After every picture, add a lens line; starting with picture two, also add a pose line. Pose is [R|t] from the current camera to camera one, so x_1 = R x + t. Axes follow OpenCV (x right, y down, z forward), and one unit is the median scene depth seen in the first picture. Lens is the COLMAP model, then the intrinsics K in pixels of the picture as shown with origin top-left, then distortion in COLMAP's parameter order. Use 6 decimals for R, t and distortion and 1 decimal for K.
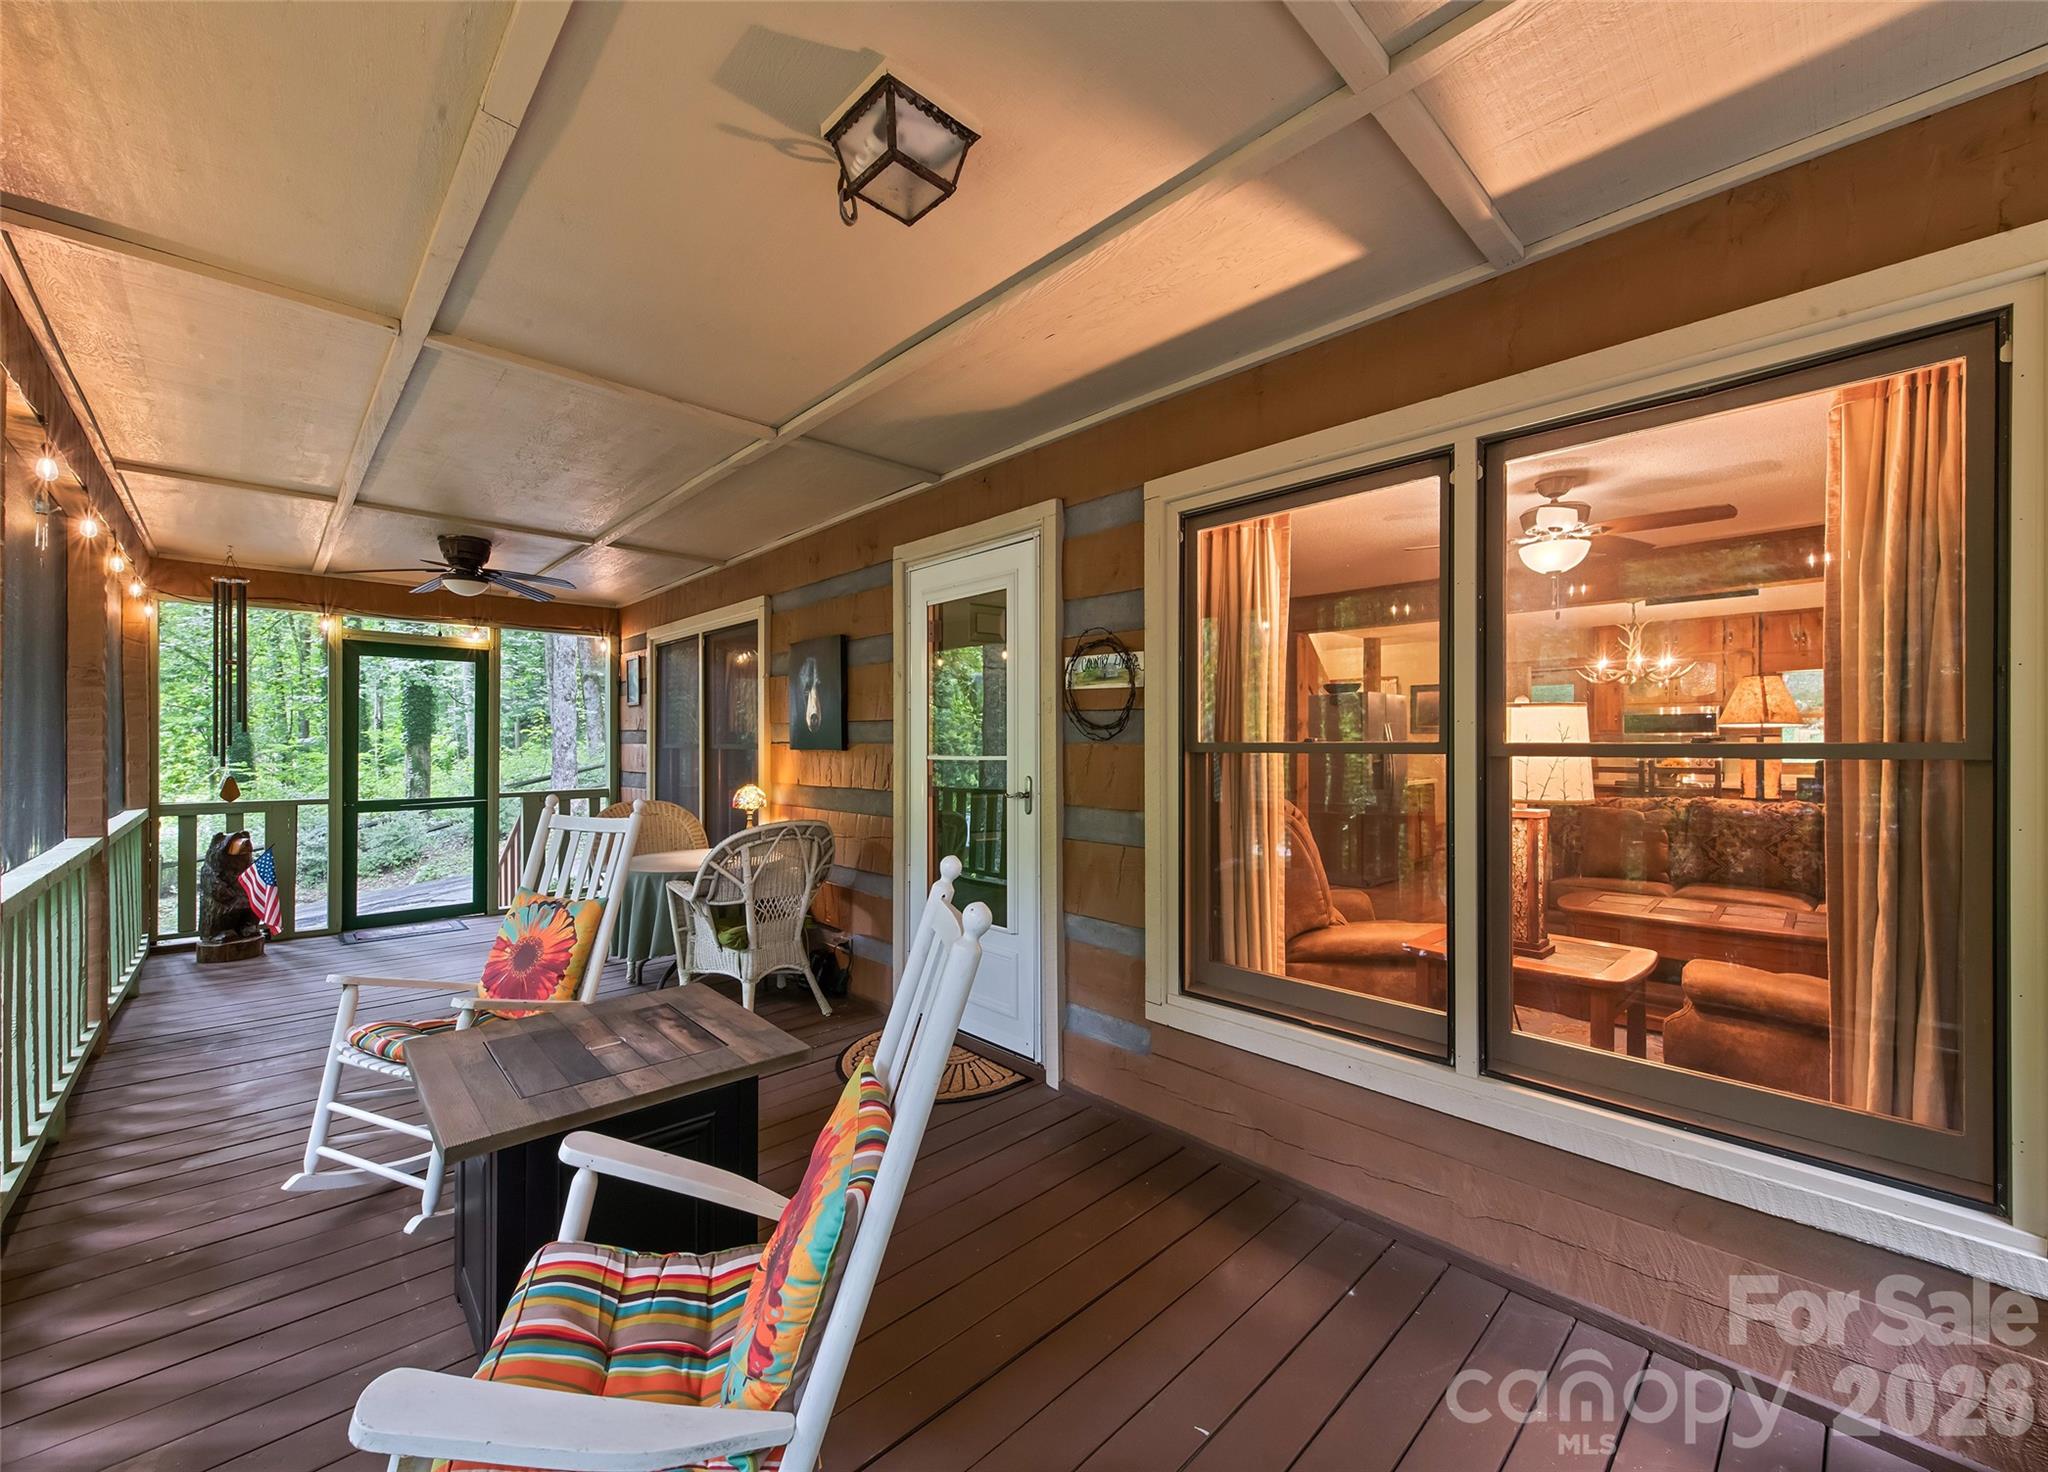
lens RADIAL K [[808.2, 0, 1021.3], [0, 808.2, 738.6], [0, 0, 1]] dist [0.016557, -0.005261]
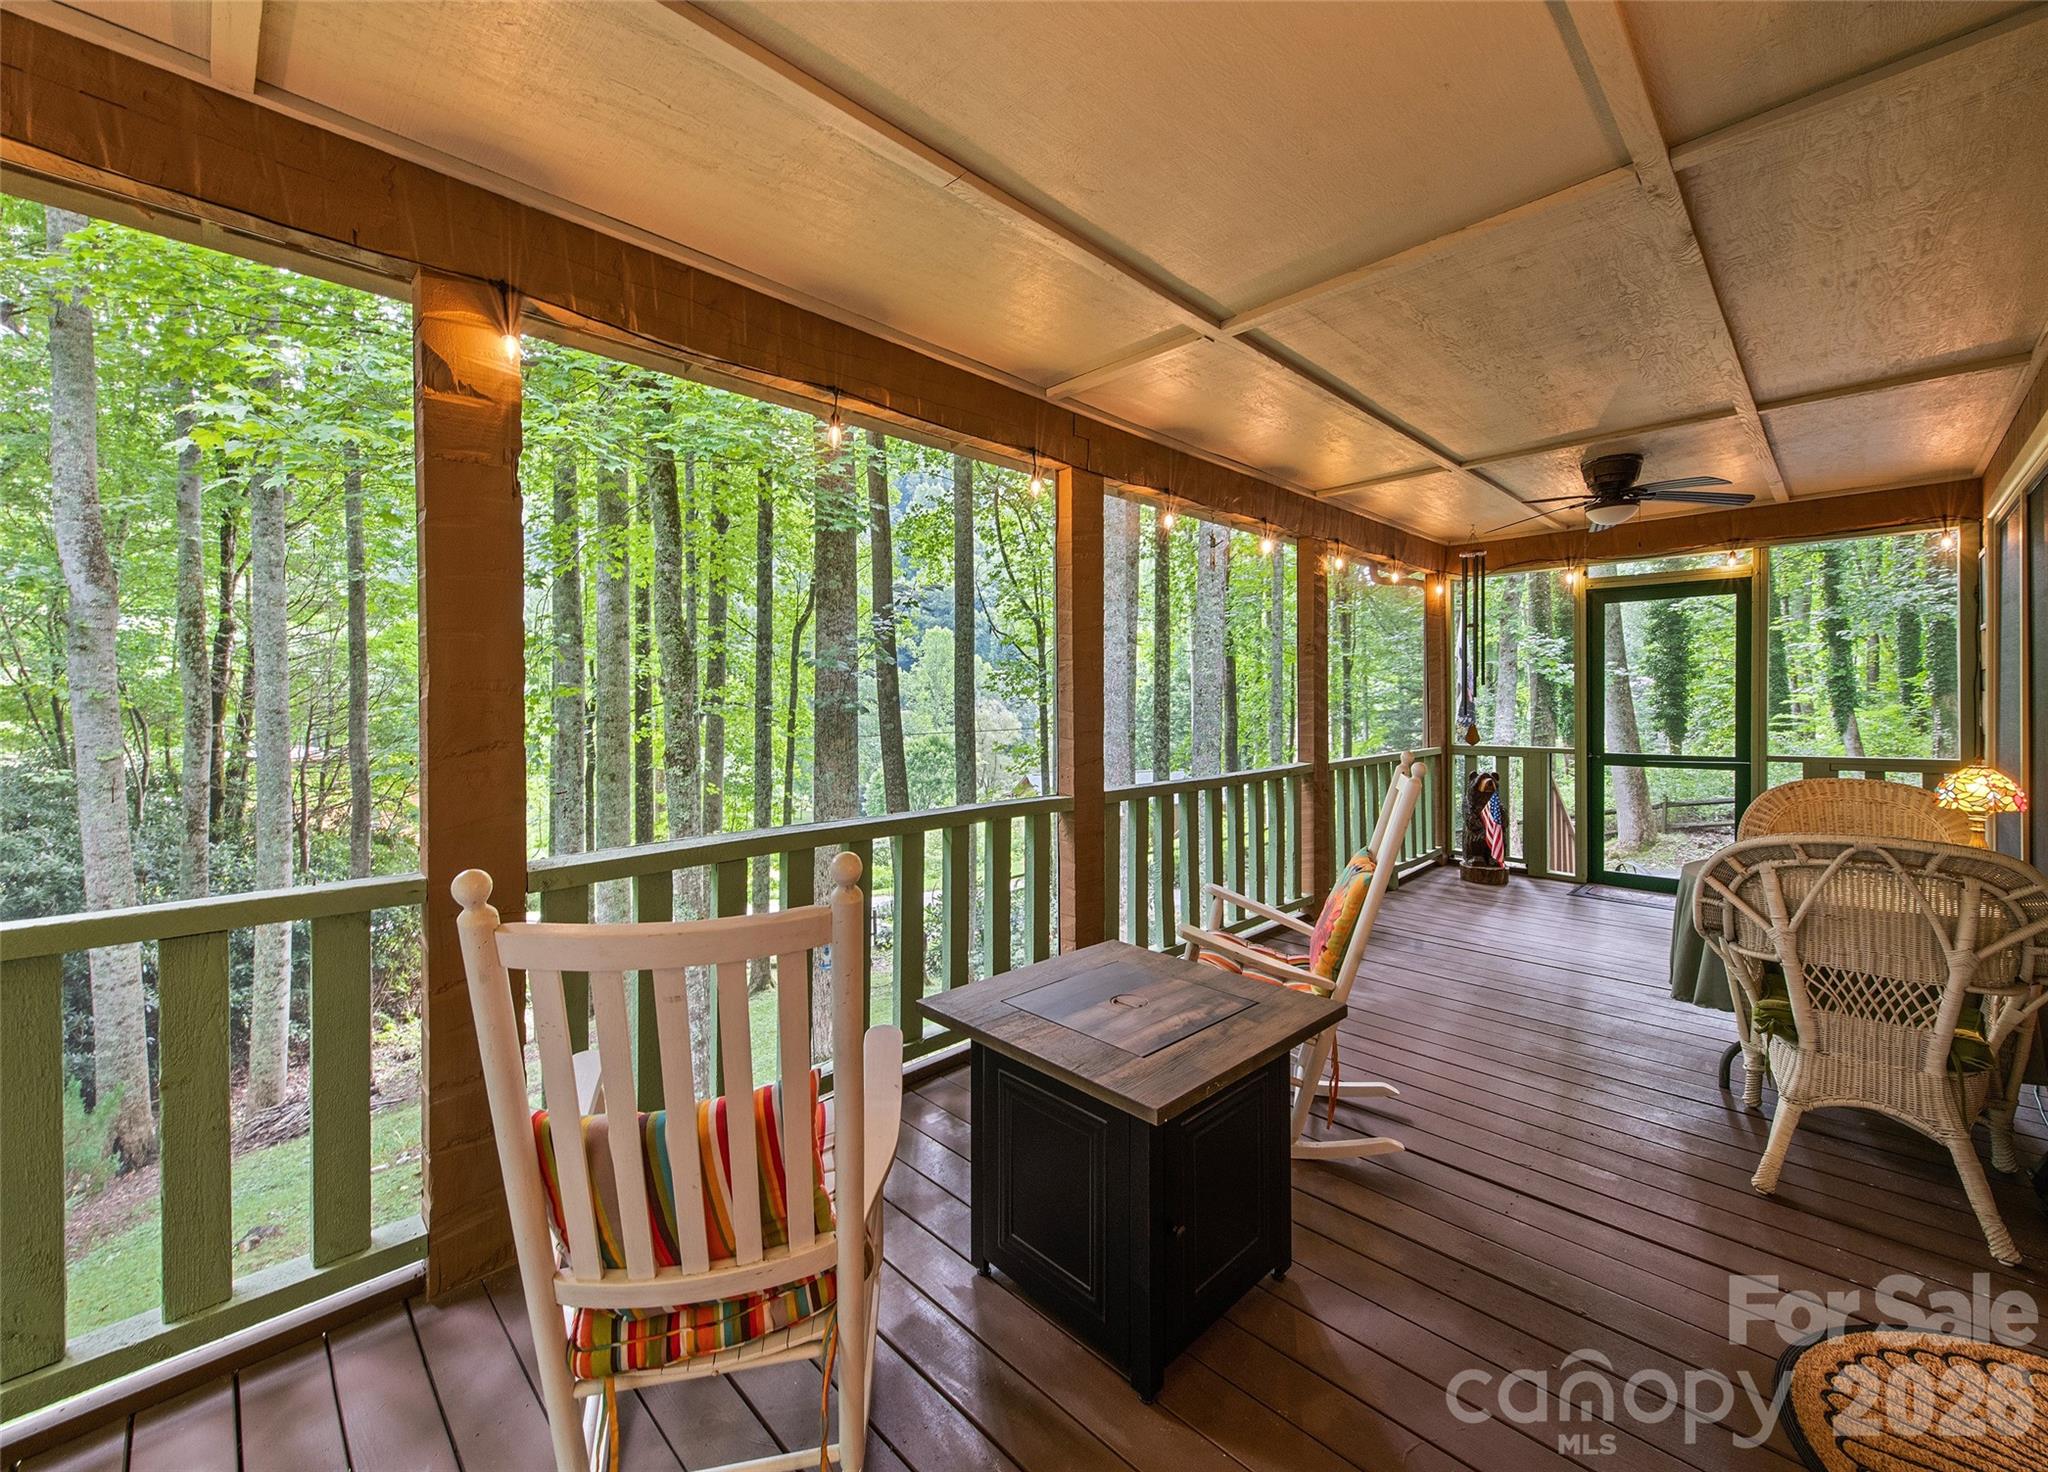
lens RADIAL K [[822.9, 0, 1021.0], [0, 822.9, 698.4], [0, 0, 1]] dist [0.001208, 0.000097]
pose [[0.015052, -0.003864, -0.999879, 0.164272], [0.015073, 0.999880, -0.003637, 0.004369], [0.999773, -0.015016, 0.015109, 0.296310]]
